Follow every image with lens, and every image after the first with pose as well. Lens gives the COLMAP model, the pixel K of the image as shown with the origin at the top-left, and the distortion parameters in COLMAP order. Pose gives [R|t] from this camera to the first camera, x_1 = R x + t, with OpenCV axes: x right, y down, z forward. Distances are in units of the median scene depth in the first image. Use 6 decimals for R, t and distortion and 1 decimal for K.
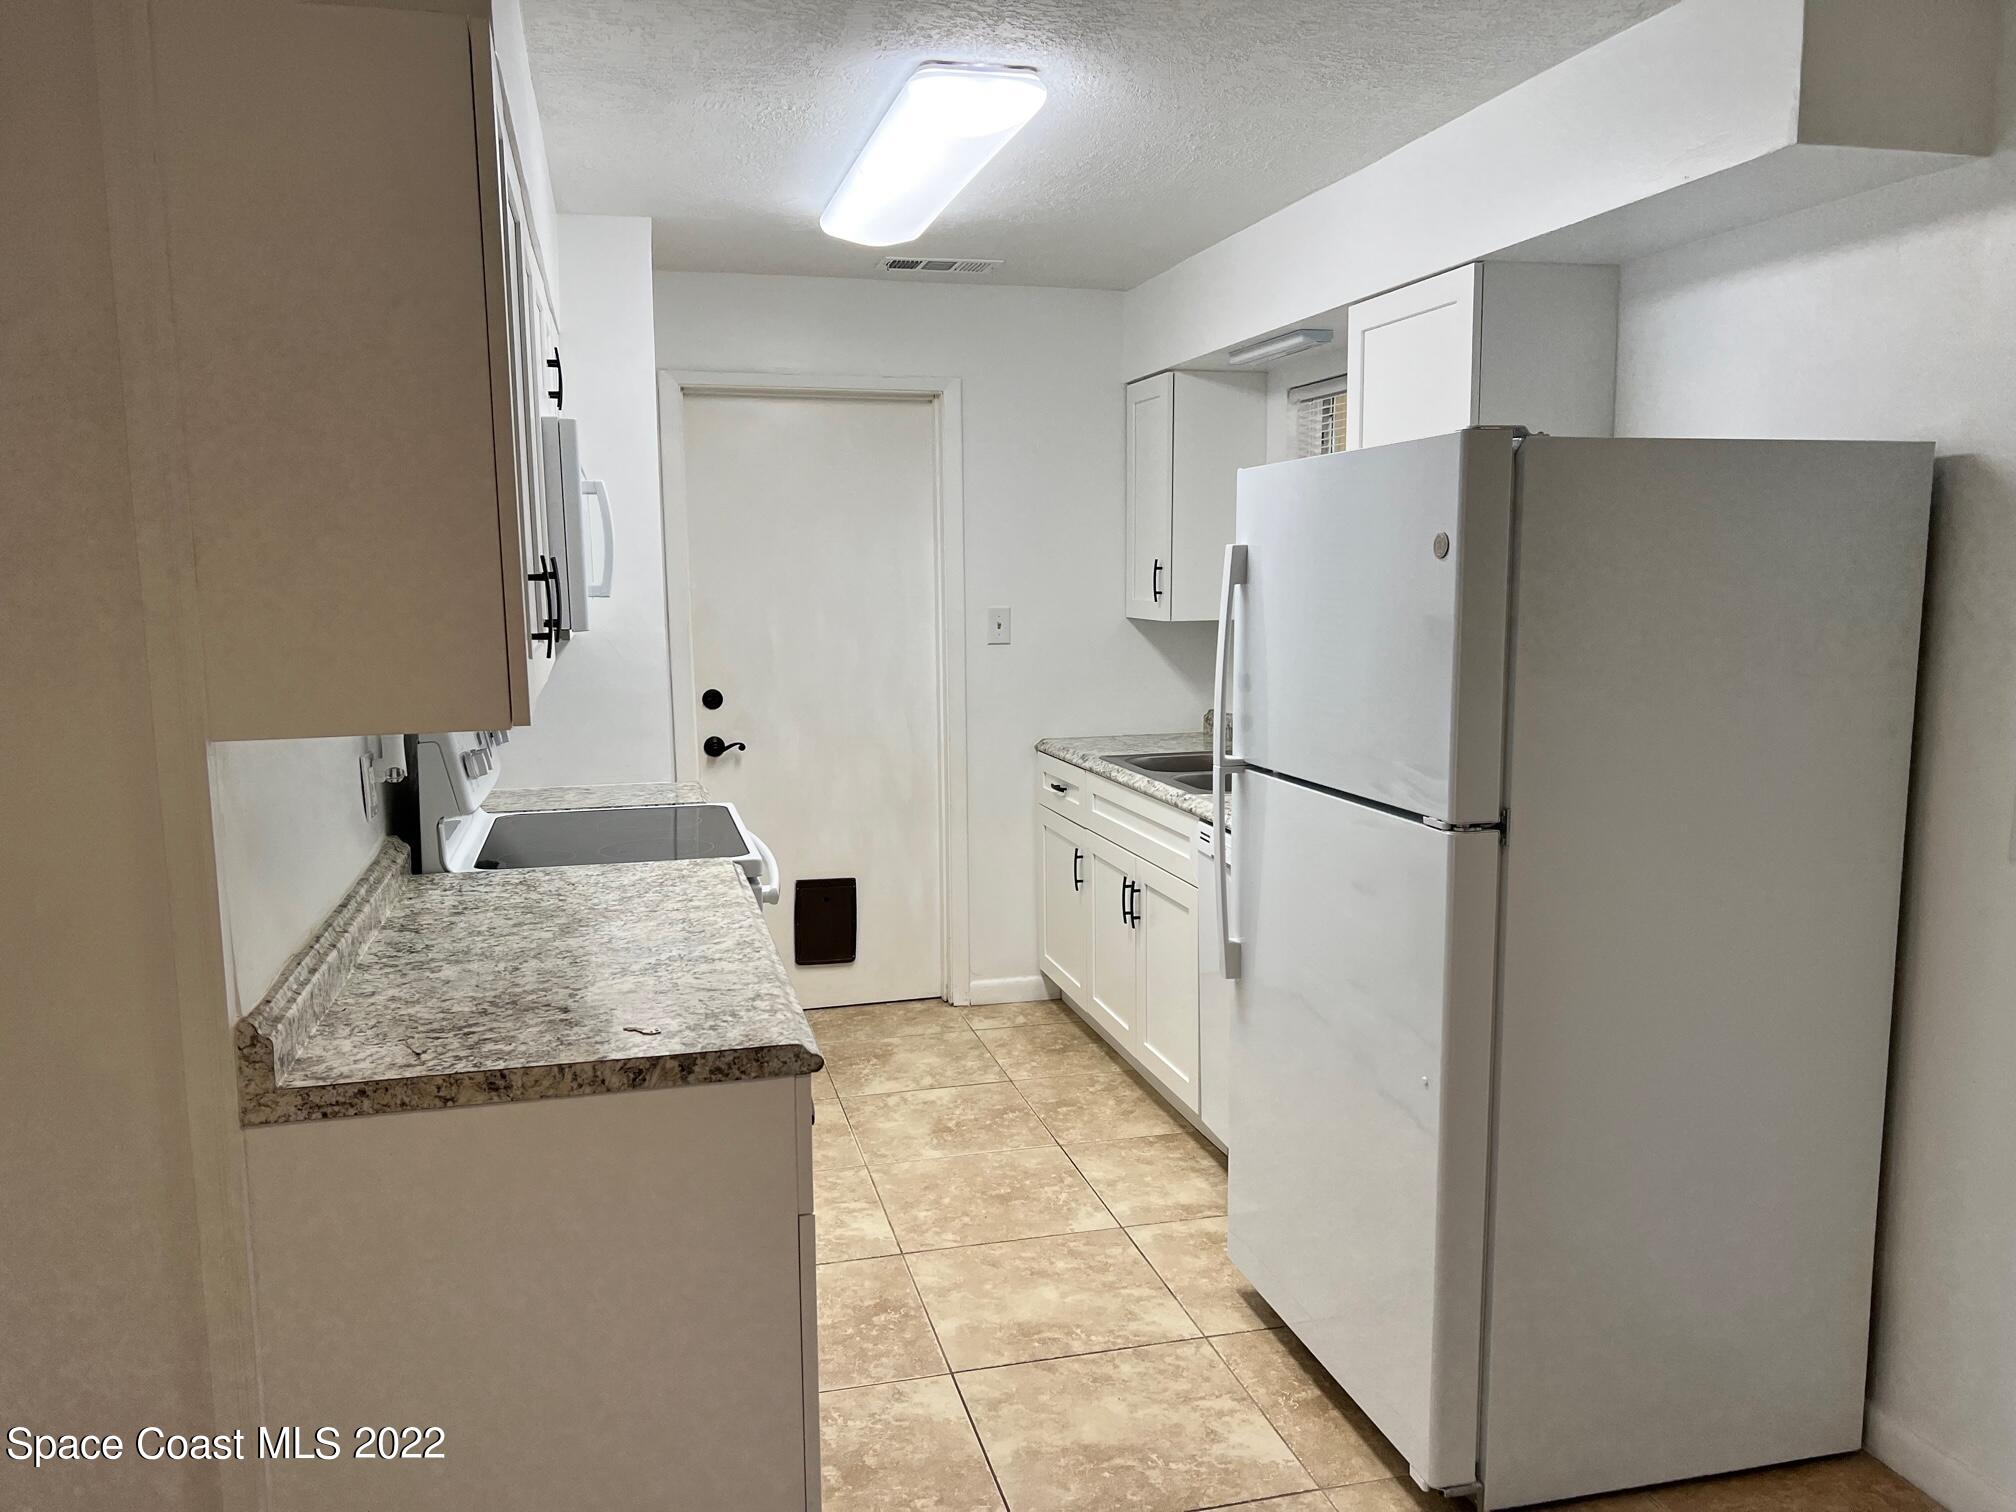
lens RADIAL K [[1537.0, 0, 1017.8], [0, 1537.0, 761.1], [0, 0, 1]] dist [0.042950, -0.033880]
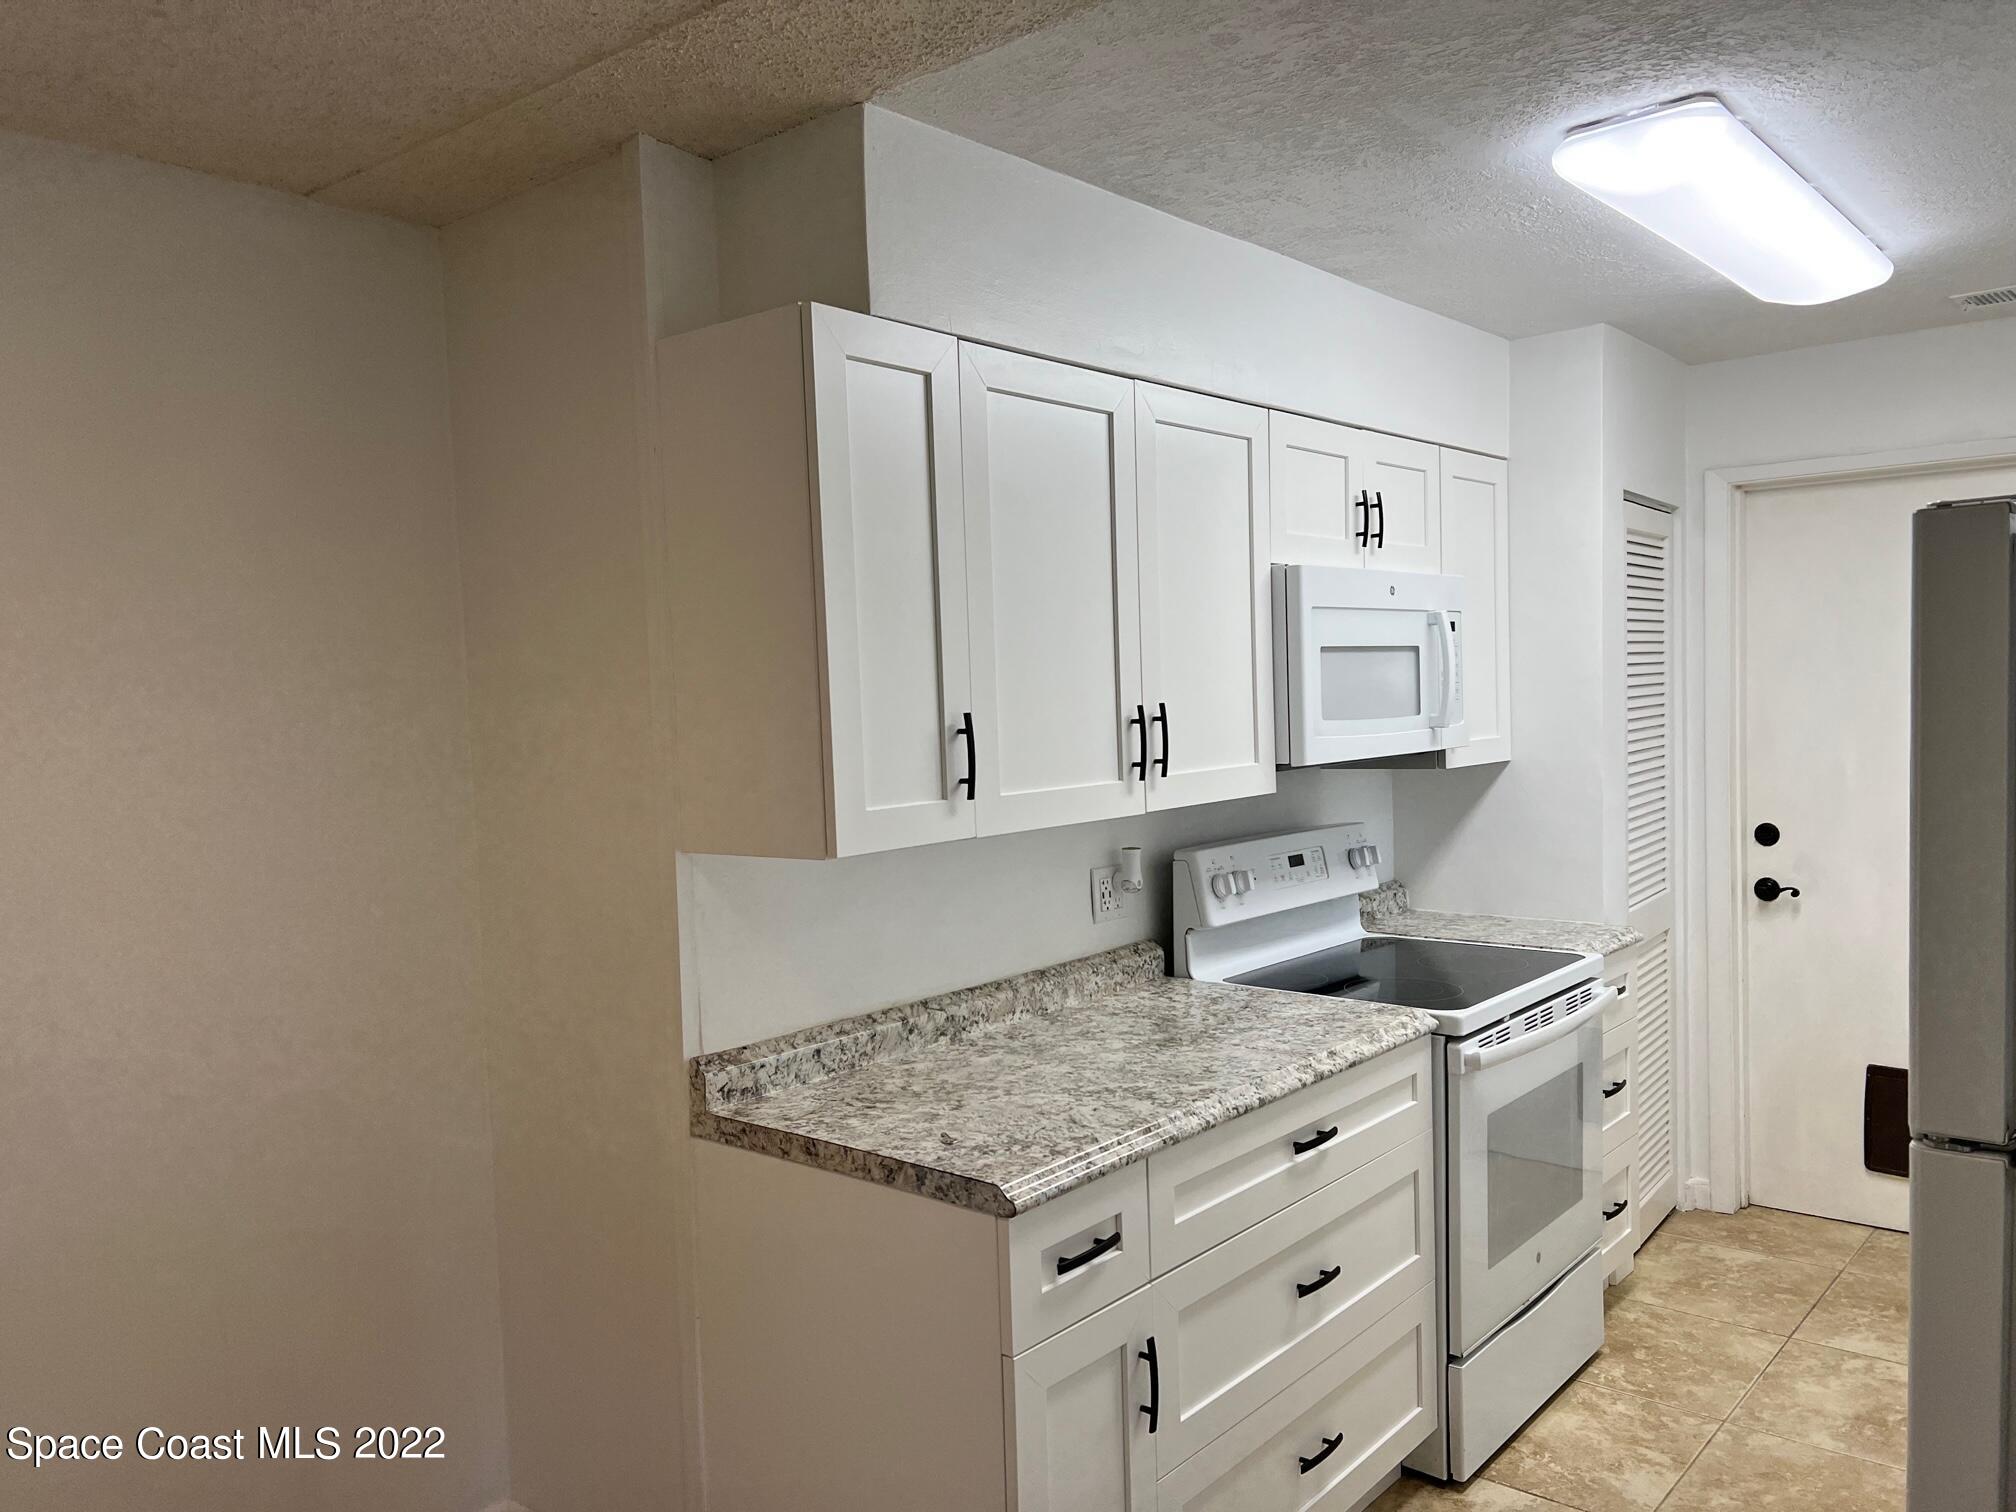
lens RADIAL K [[1537.0, 0, 1015.4], [0, 1537.0, 754.8], [0, 0, 1]] dist [0.042950, -0.033880]
pose [[0.579358, 0.027894, -0.814596, 0.656594], [-0.080315, 0.996504, -0.022998, -0.075788], [0.811107, 0.078748, 0.579573, 0.365187]]
